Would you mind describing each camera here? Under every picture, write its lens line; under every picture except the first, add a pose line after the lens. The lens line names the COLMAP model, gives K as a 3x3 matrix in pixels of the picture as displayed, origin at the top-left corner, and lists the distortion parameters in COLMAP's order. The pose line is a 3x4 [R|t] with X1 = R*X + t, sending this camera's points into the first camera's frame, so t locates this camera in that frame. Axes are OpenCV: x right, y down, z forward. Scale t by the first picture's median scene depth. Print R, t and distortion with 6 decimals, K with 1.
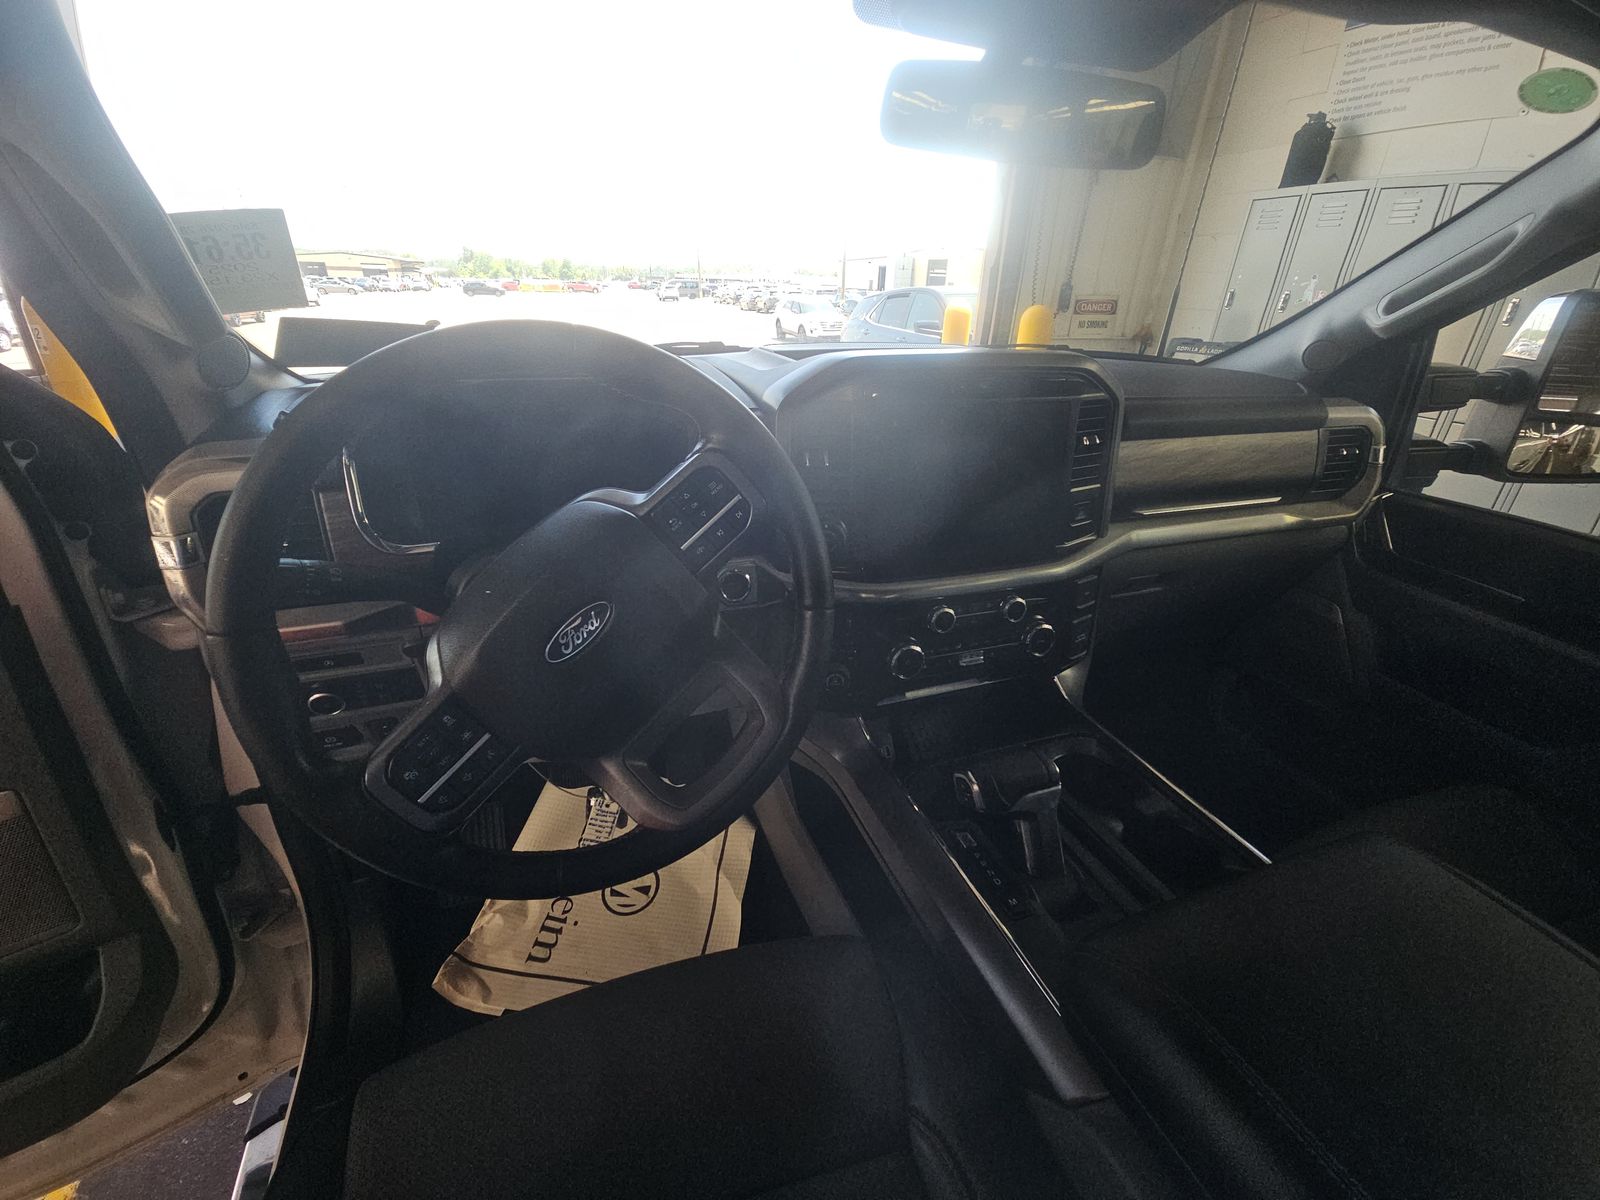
lens RADIAL K [[638.6, 0, 801.6], [0, 638.6, 603.9], [0, 0, 1]] dist [0.016093, 0.000064]
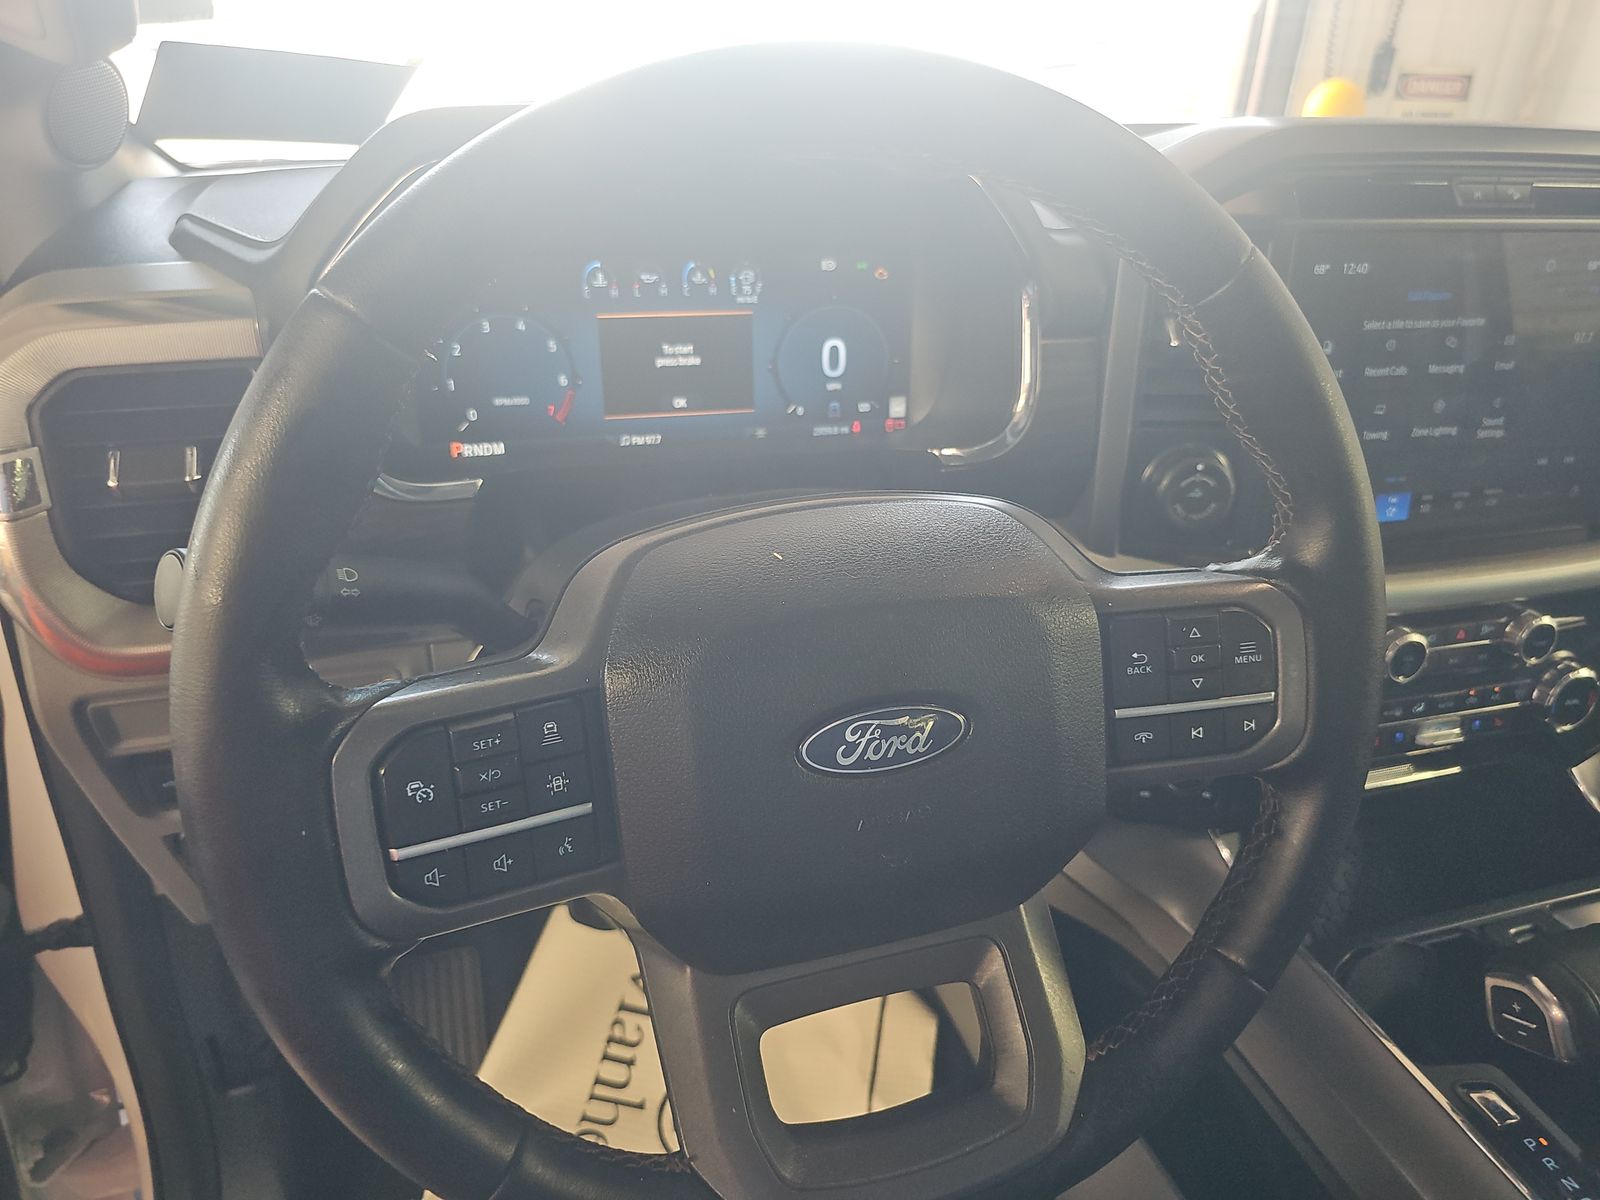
lens RADIAL K [[1061.4, 0, 807.8], [0, 1061.4, 610.6], [0, 0, 1]] dist [0.029270, -0.011178]
pose [[0.998889, 0.030575, -0.035851, -0.201235], [-0.029885, 0.999361, 0.019632, -0.012606], [0.036428, -0.018539, 0.999164, 0.122238]]
